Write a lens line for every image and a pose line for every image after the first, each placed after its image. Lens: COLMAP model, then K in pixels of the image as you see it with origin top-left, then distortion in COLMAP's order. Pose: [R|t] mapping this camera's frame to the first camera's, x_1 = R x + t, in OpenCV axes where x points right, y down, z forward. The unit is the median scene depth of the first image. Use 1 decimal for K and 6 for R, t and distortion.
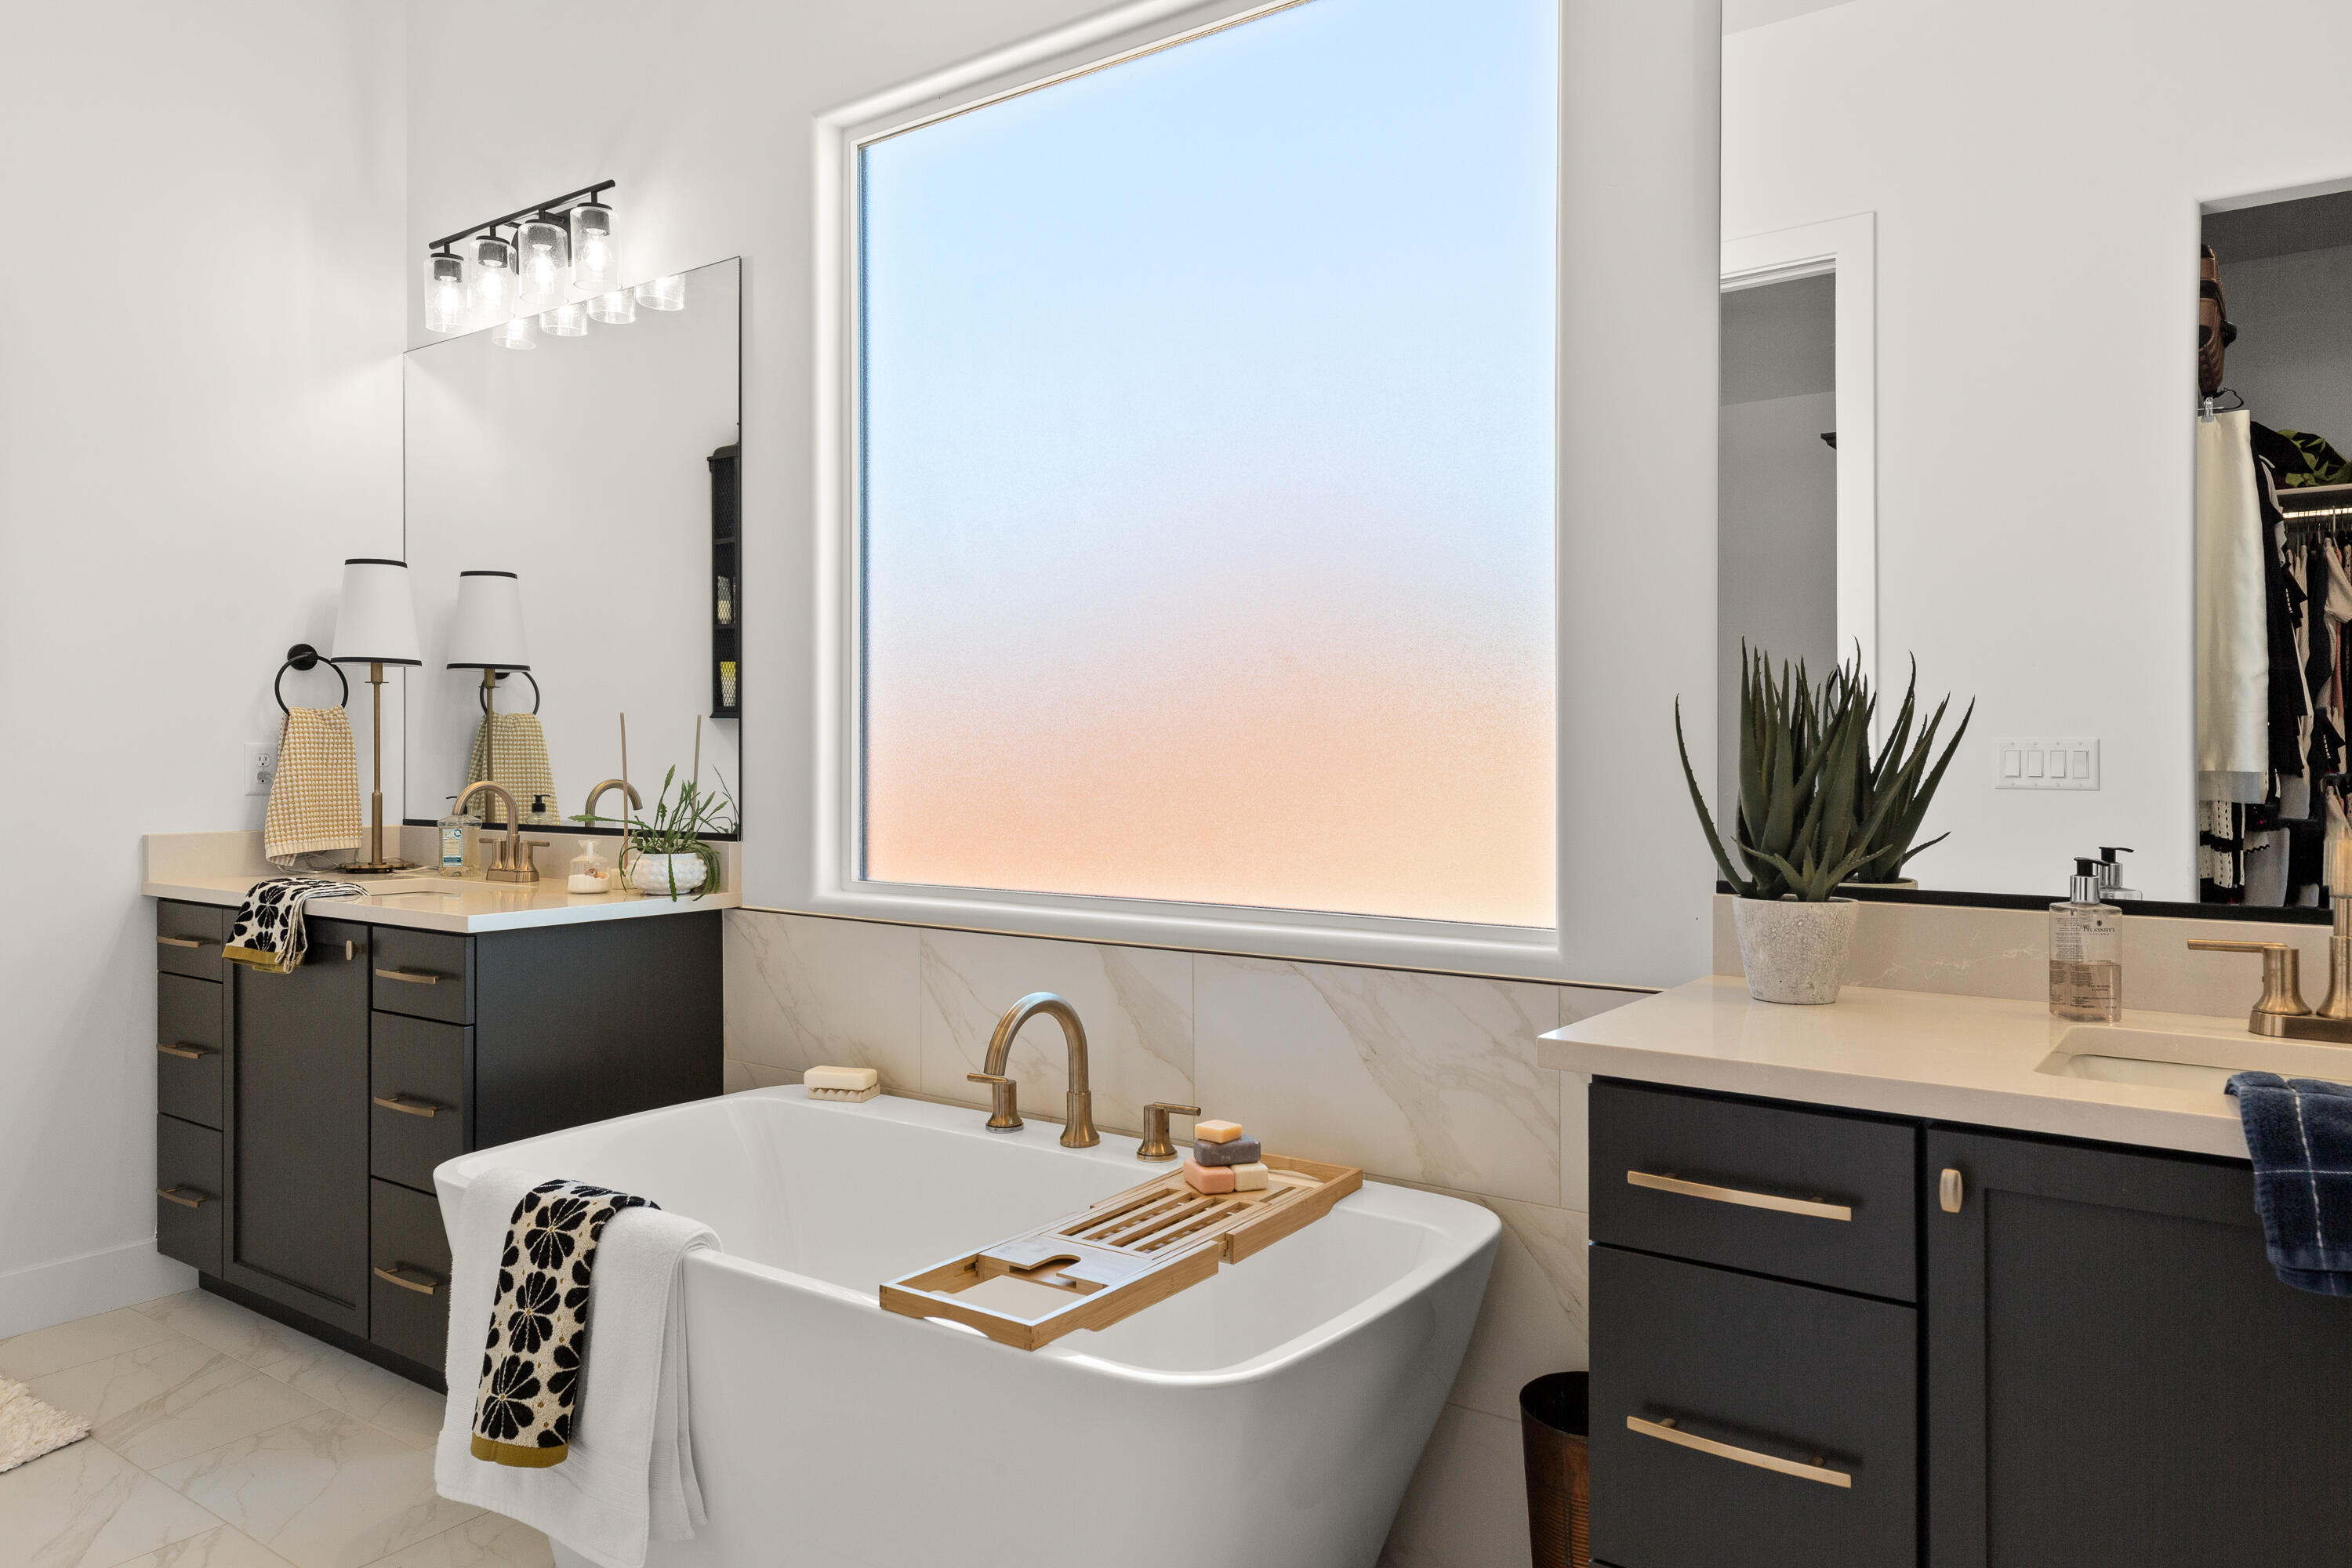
lens RADIAL K [[1560.4, 0, 1169.9], [0, 1560.4, 764.6], [0, 0, 1]] dist [0.007609, 0.002391]
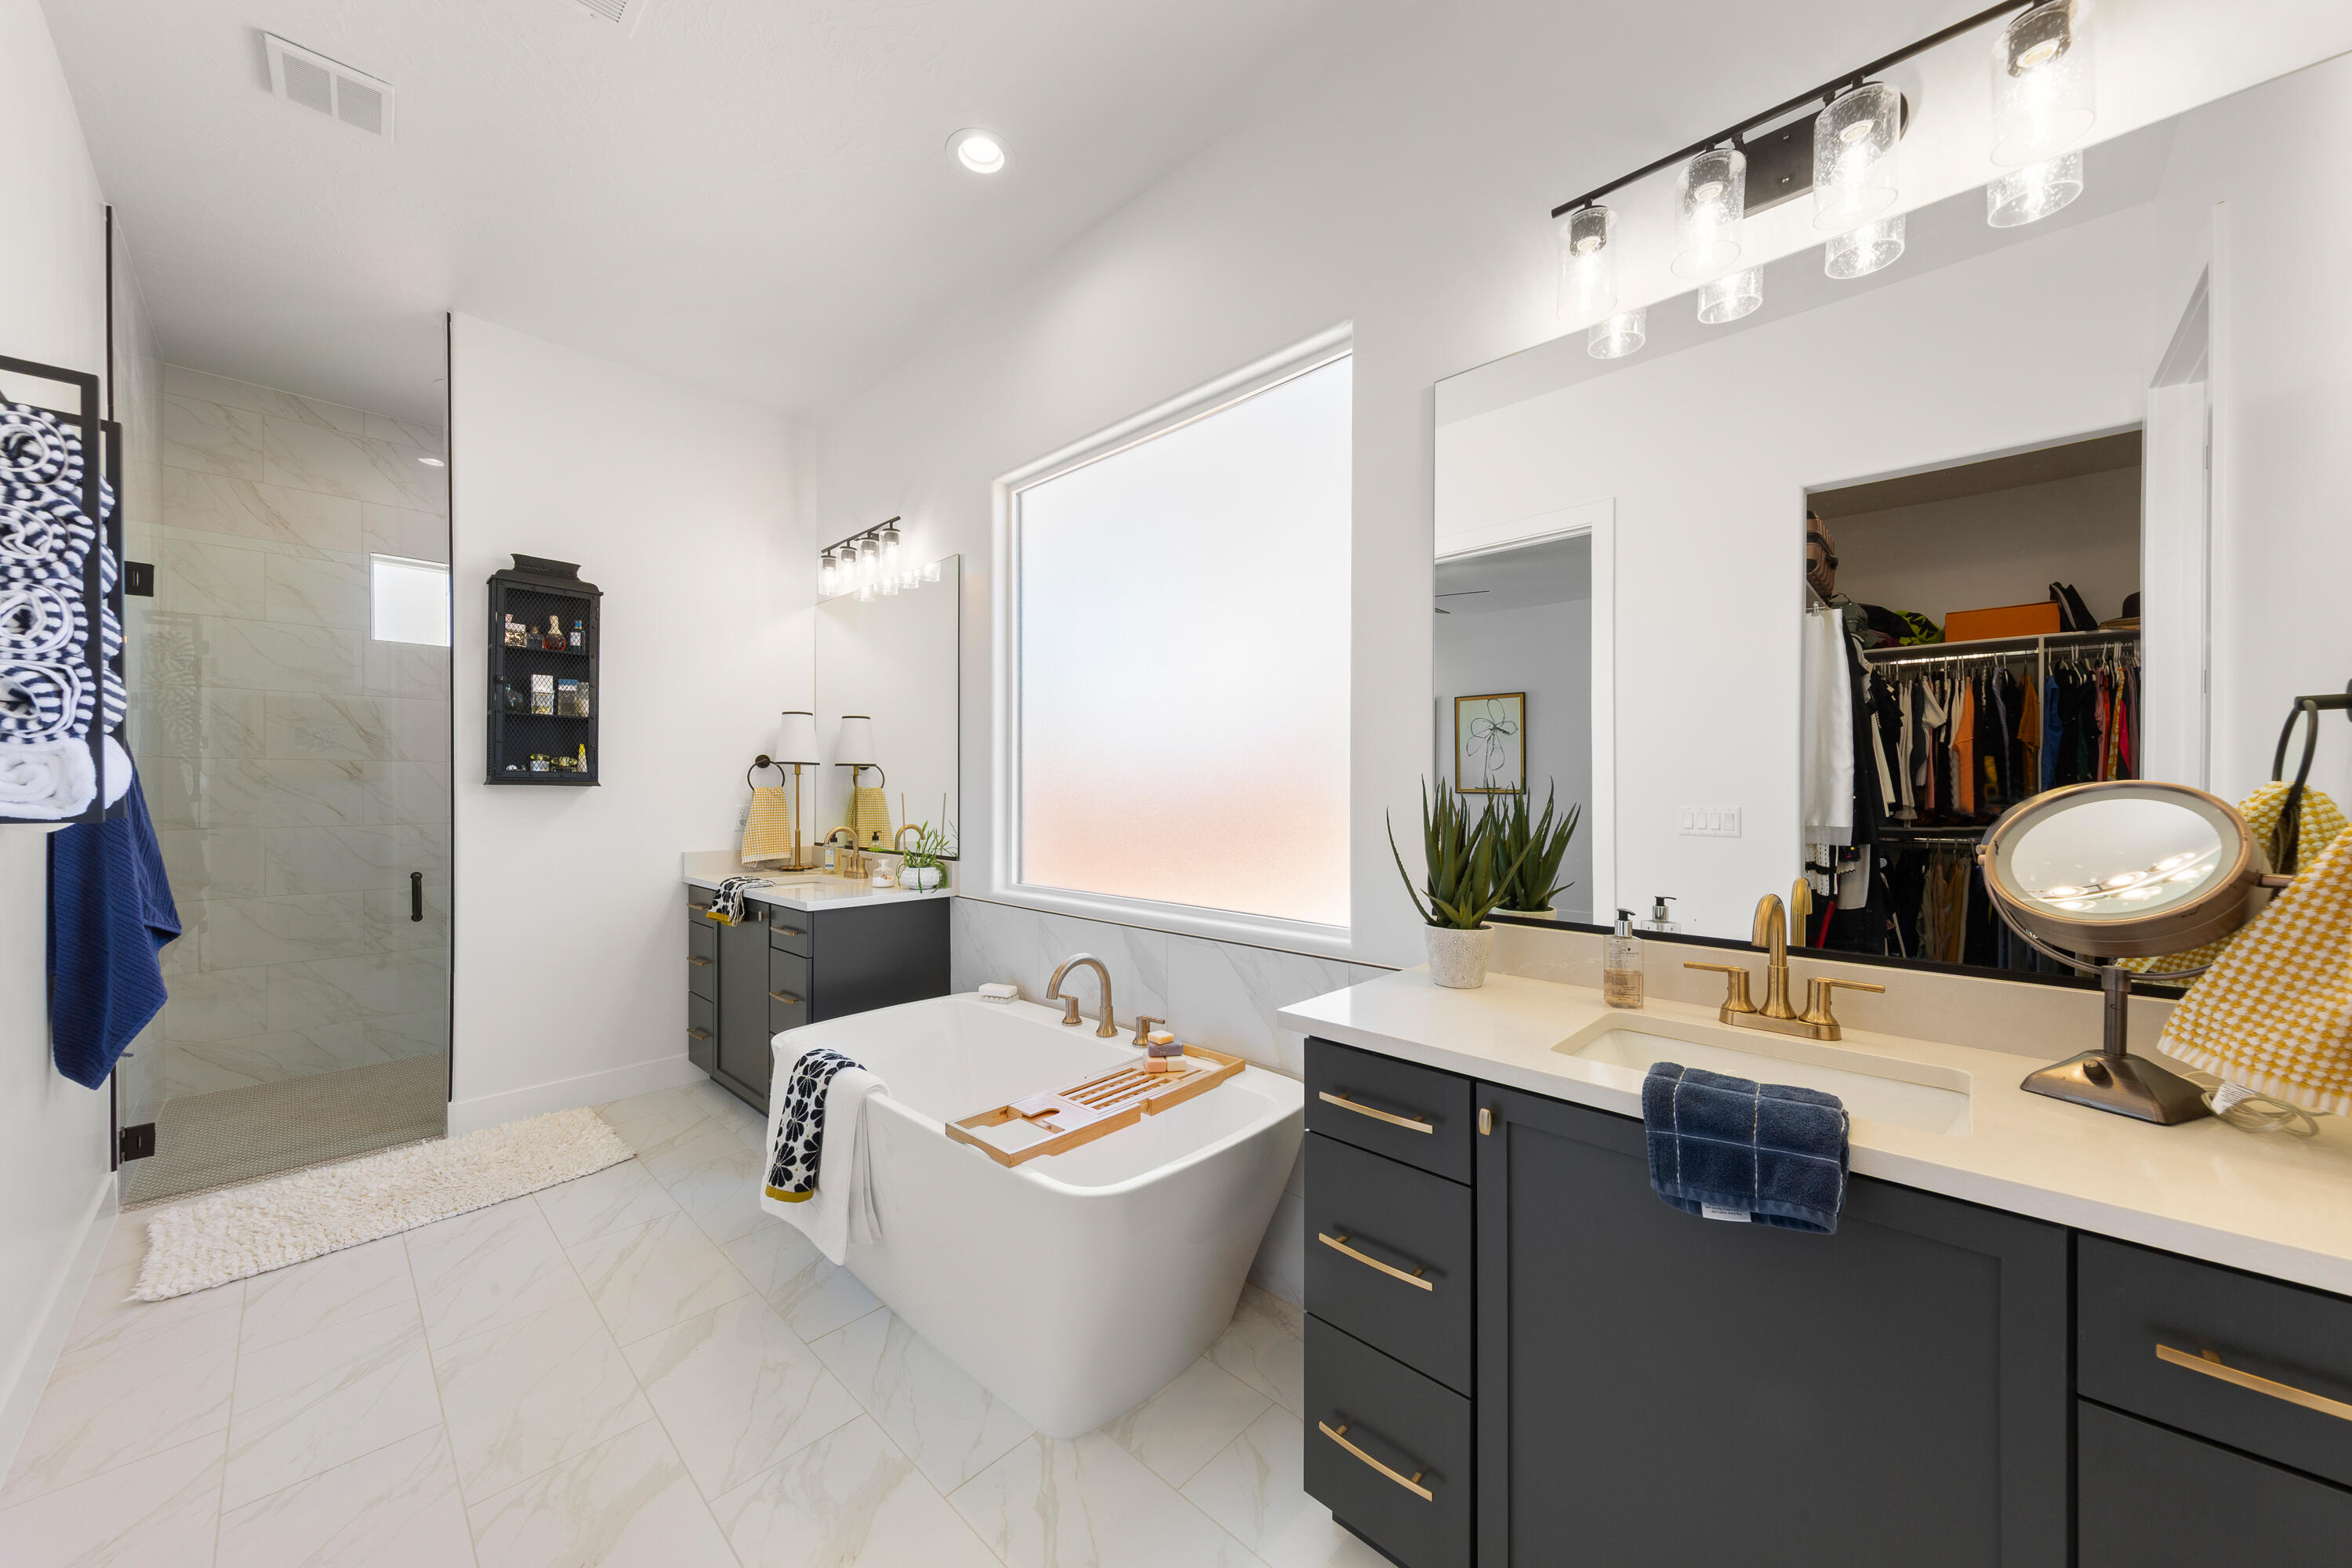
lens RADIAL K [[830.9, 0, 1174.7], [0, 830.9, 796.7], [0, 0, 1]] dist [0.004781, -0.000123]
pose [[0.991115, 0.001658, -0.132994, 0.164794], [-0.001284, 0.999995, 0.002899, -0.044800], [0.132998, -0.002703, 0.991113, 0.042262]]
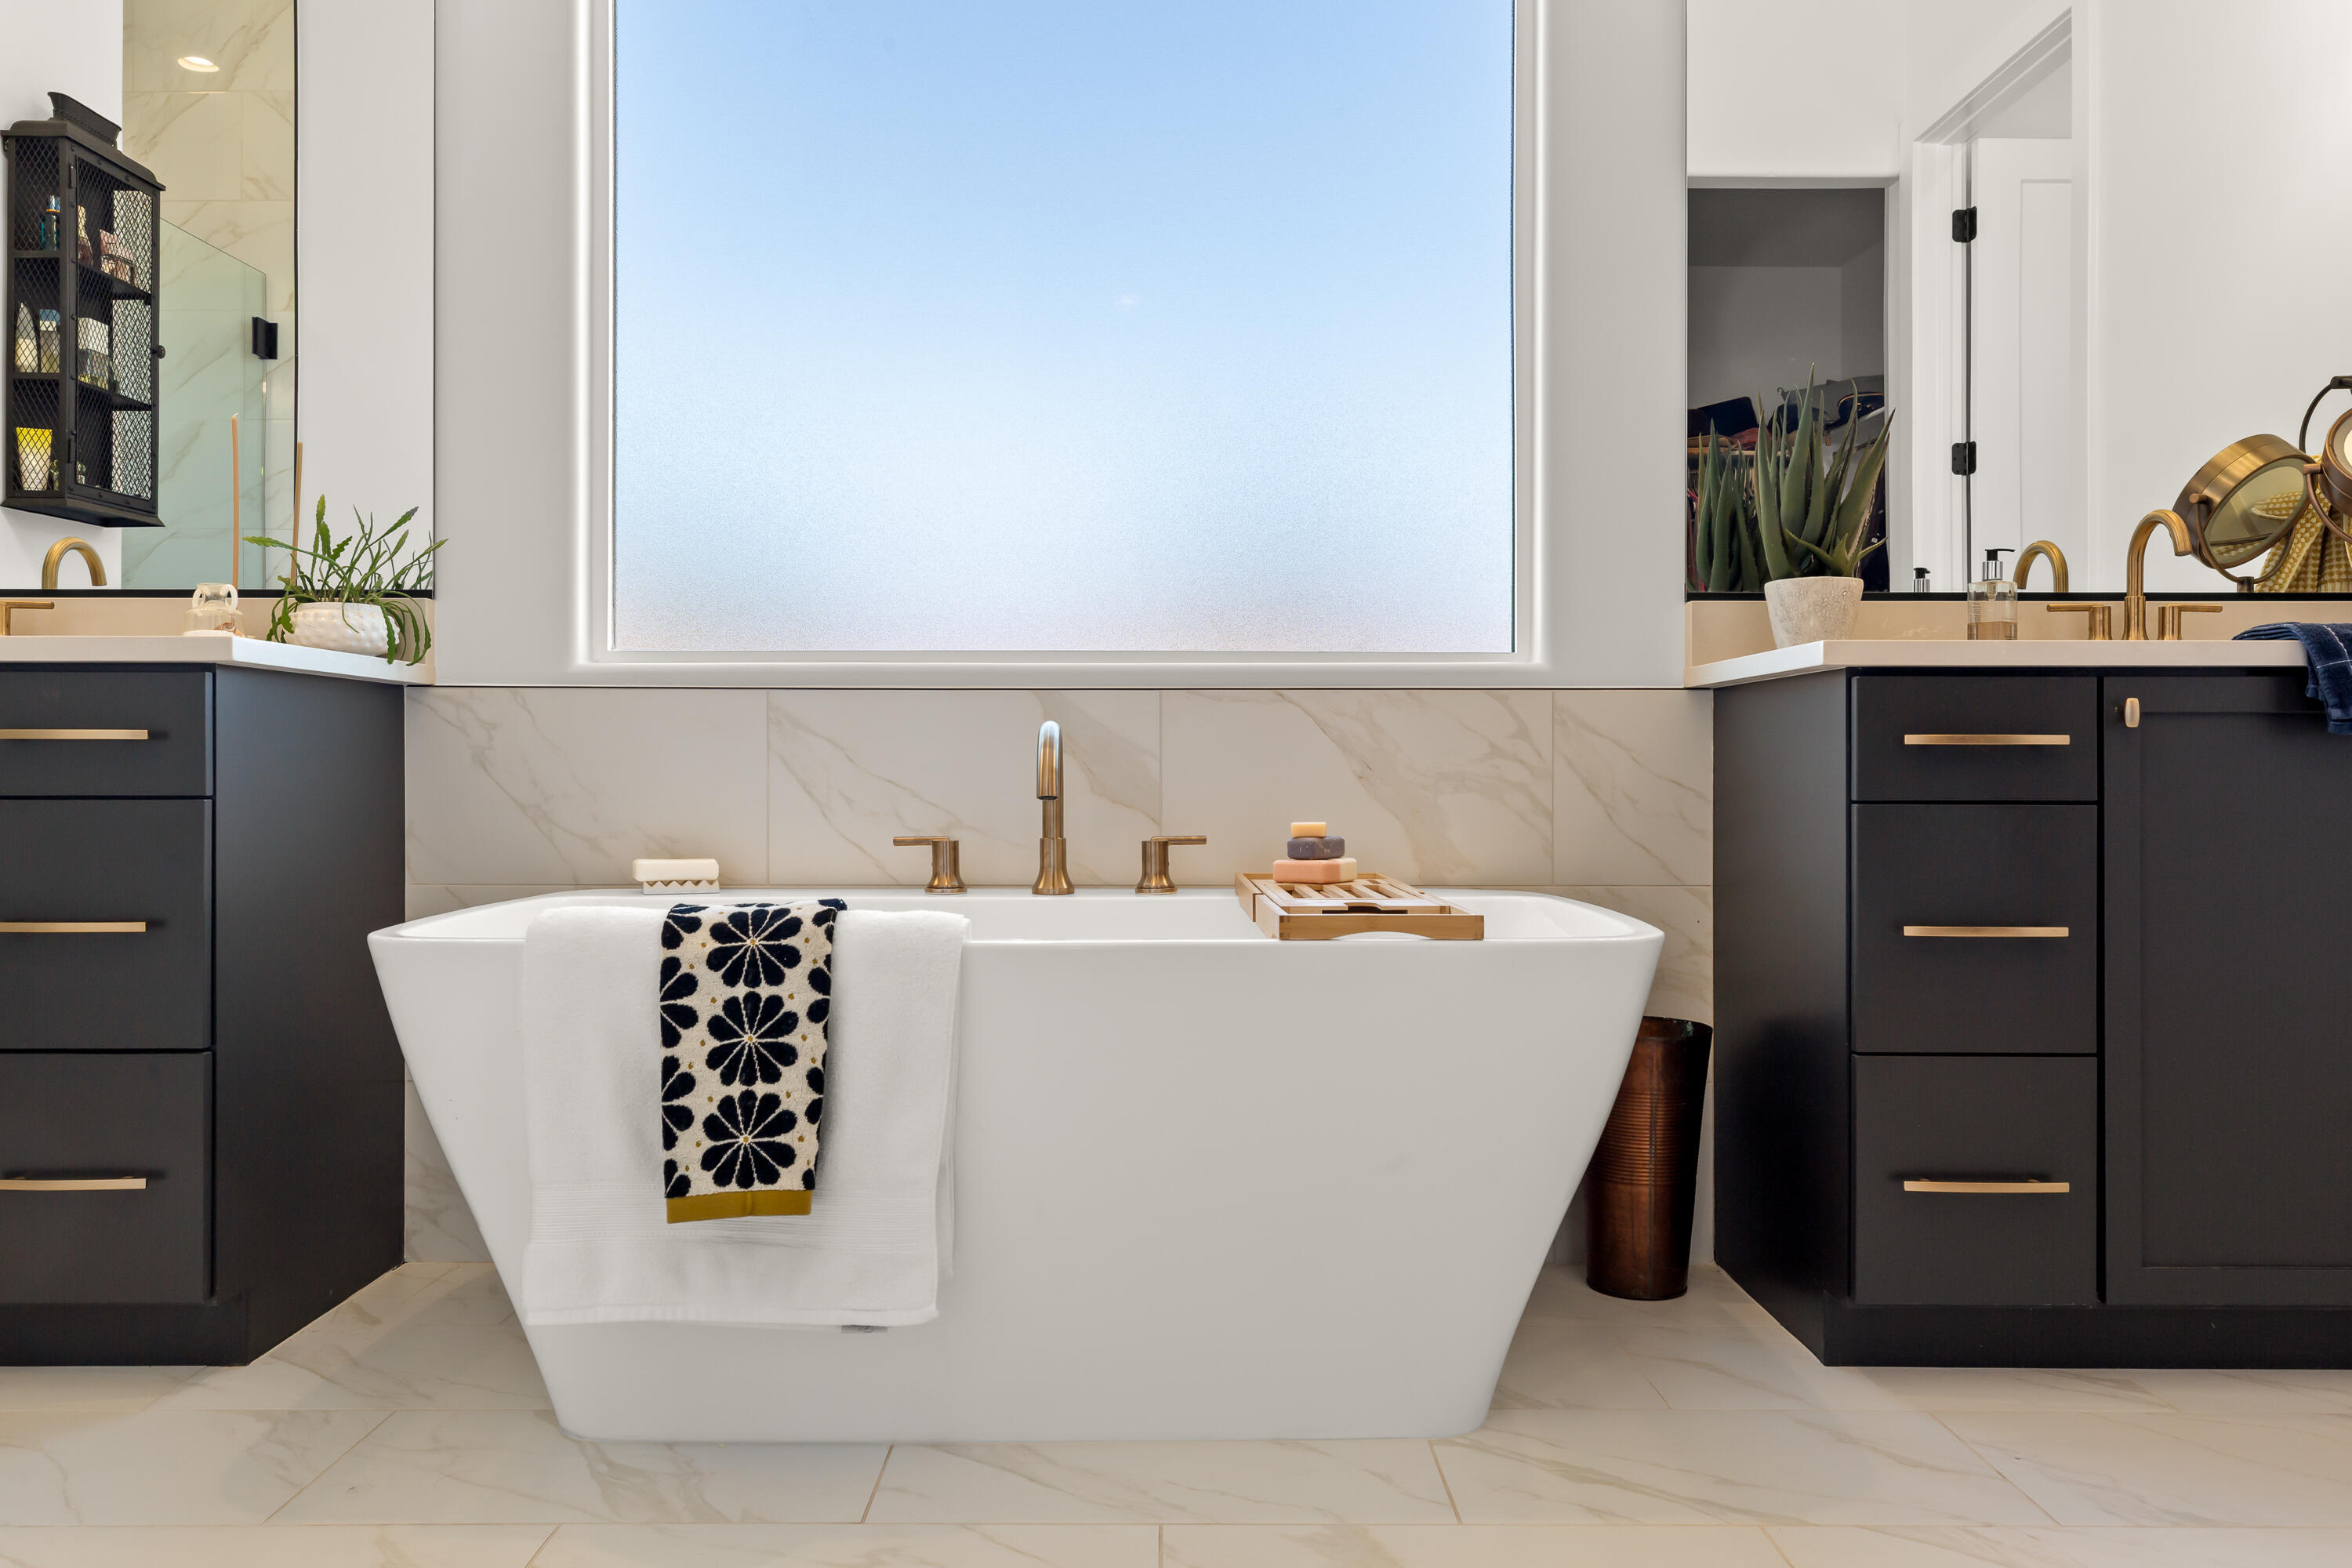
lens RADIAL K [[1713.8, 0, 1176.2], [0, 1713.8, 777.5], [0, 0, 1]] dist [0.004860, -0.000468]
pose [[0.806025, -0.001995, 0.591878, -0.657531], [0.002920, 0.999996, -0.000606, 0.189273], [-0.591874, 0.002217, 0.806027, 0.140620]]
